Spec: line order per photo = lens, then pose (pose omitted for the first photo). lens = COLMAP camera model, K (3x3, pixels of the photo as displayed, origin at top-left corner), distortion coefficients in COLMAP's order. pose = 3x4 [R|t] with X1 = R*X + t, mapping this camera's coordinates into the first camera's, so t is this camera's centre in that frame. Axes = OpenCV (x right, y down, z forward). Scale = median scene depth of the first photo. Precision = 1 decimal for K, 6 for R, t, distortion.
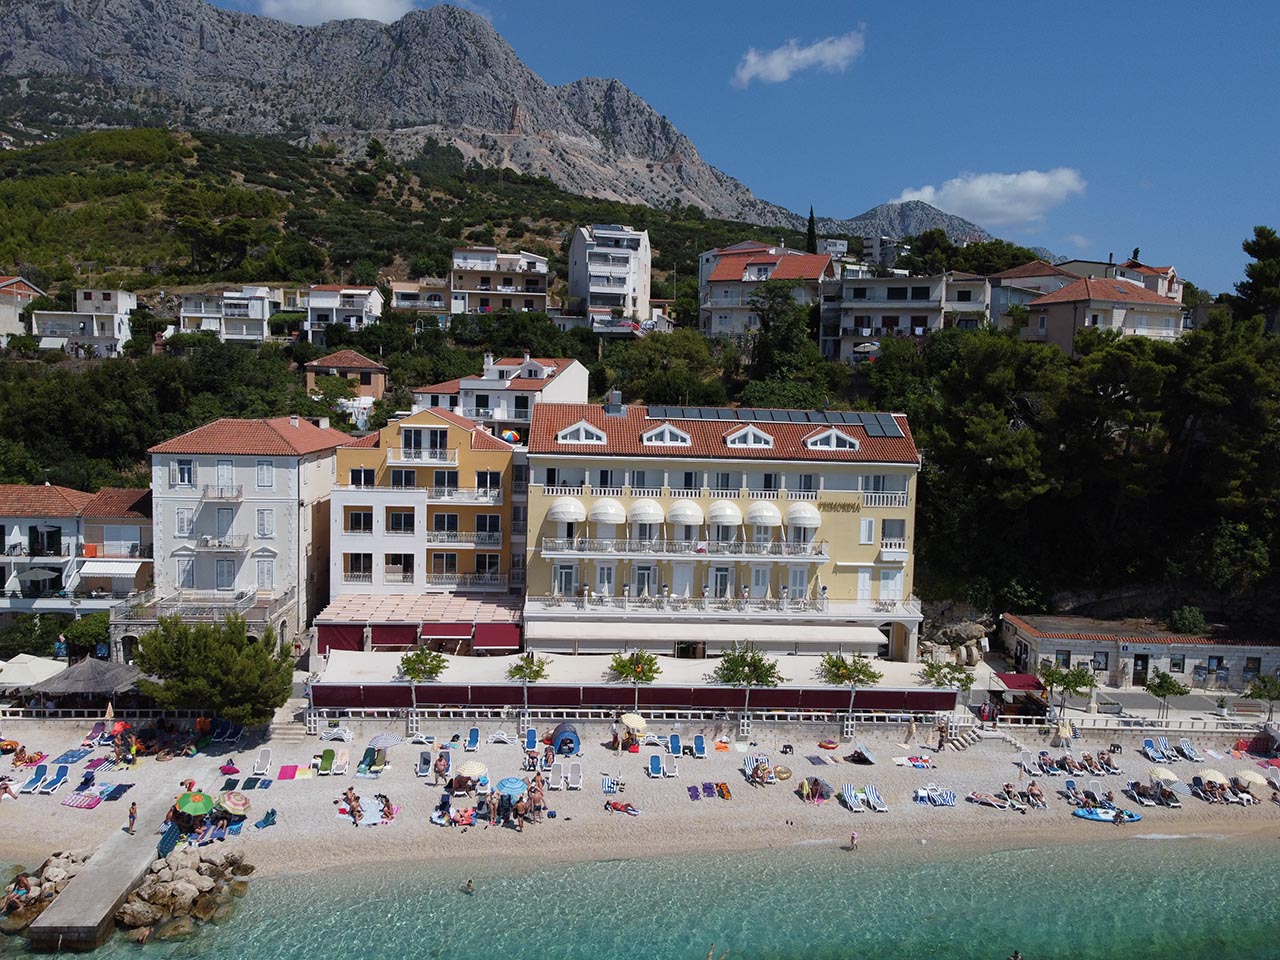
lens RADIAL K [[889.3, 0, 640.0], [0, 889.3, 480.0], [0, 0, 1]] dist [-0.001252, 0.000188]
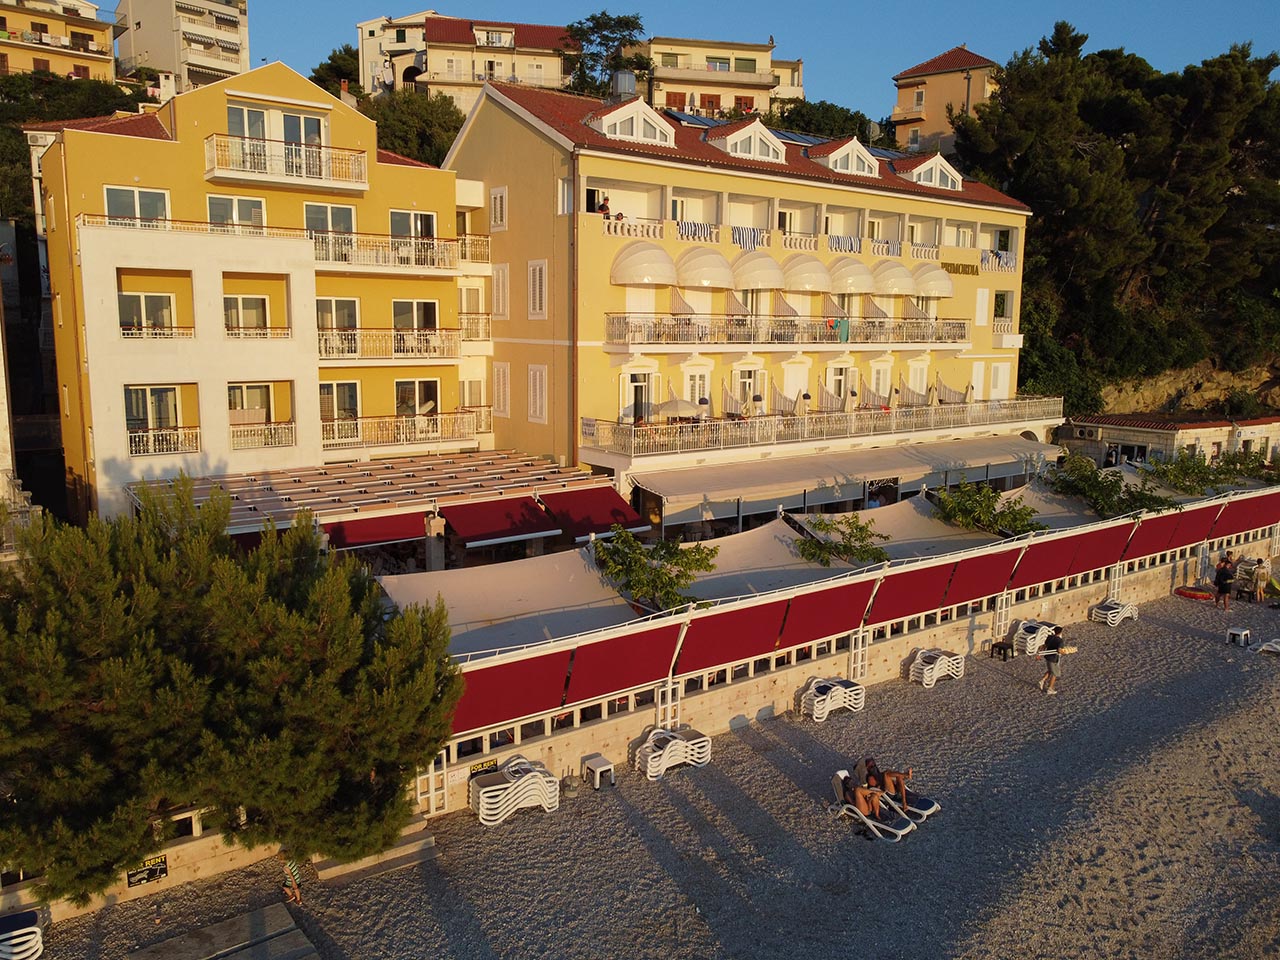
lens RADIAL K [[889.3, 0, 640.0], [0, 889.3, 480.0], [0, 0, 1]] dist [-0.001252, 0.000188]
pose [[0.851534, -0.112573, 0.512071, -0.339867], [0.055756, 0.990583, 0.125050, 0.086579], [-0.521326, -0.077933, 0.849792, 0.515042]]
